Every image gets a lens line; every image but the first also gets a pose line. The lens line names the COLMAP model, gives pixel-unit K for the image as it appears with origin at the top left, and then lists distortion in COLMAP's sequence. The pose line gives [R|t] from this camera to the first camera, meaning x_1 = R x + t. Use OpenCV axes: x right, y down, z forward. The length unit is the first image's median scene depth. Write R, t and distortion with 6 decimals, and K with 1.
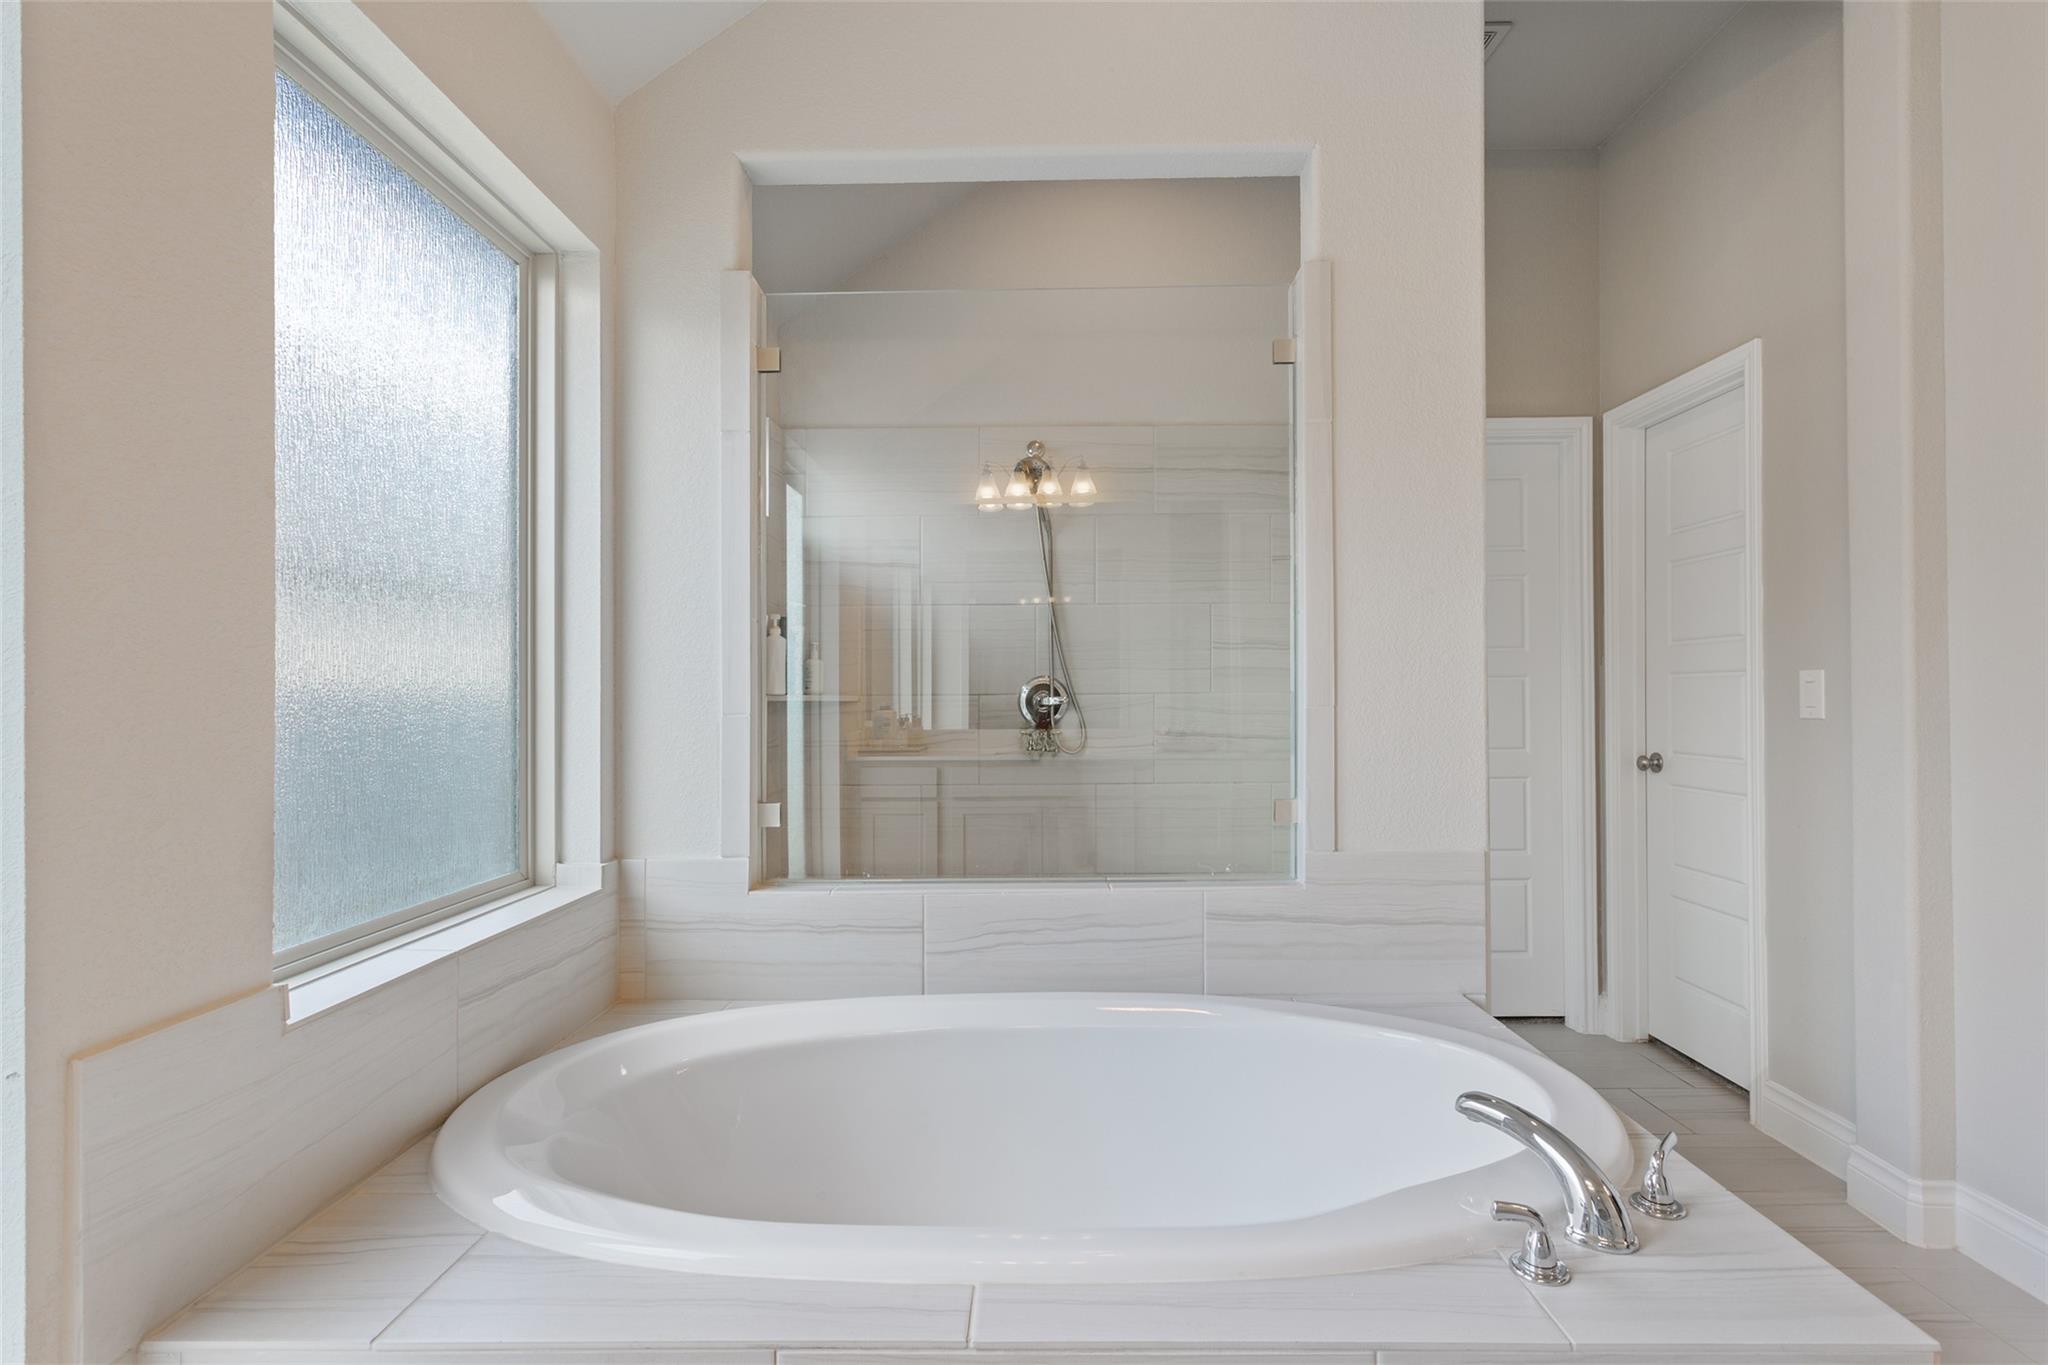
lens RADIAL K [[984.1, 0, 1024.0], [0, 984.1, 682.5], [0, 0, 1]] dist [-0.001647, -0.000140]
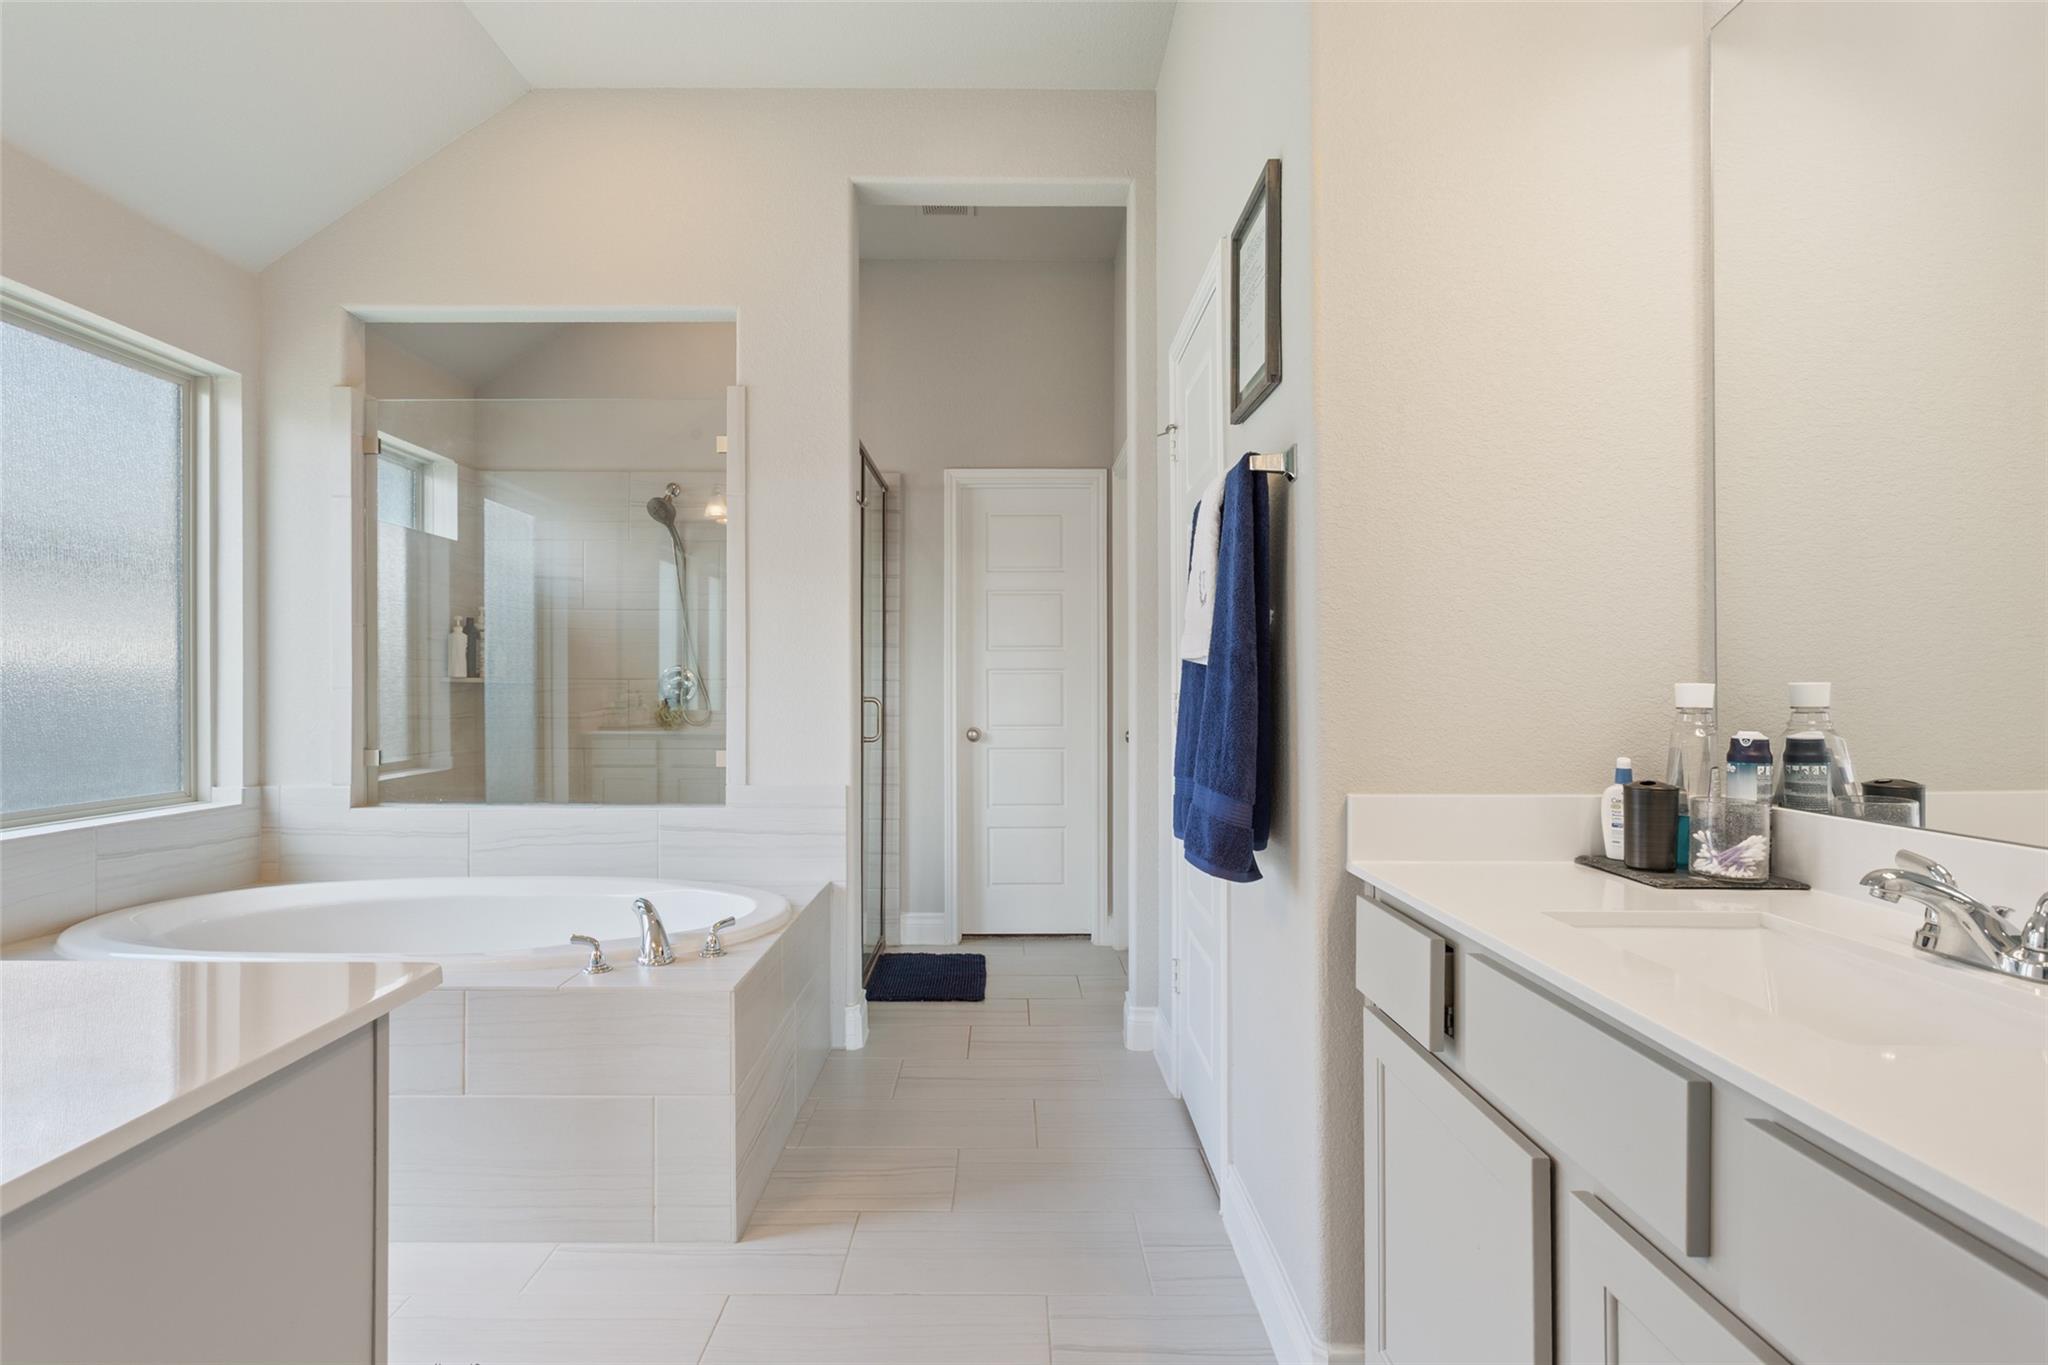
lens RADIAL K [[1019.3, 0, 1024.0], [0, 1019.3, 682.5], [0, 0, 1]] dist [-0.001348, -0.000502]
pose [[0.999615, 0.013166, 0.024409, 0.692796], [-0.013360, 0.999880, 0.007808, -0.001185], [-0.024303, -0.008131, 0.999672, -0.549086]]
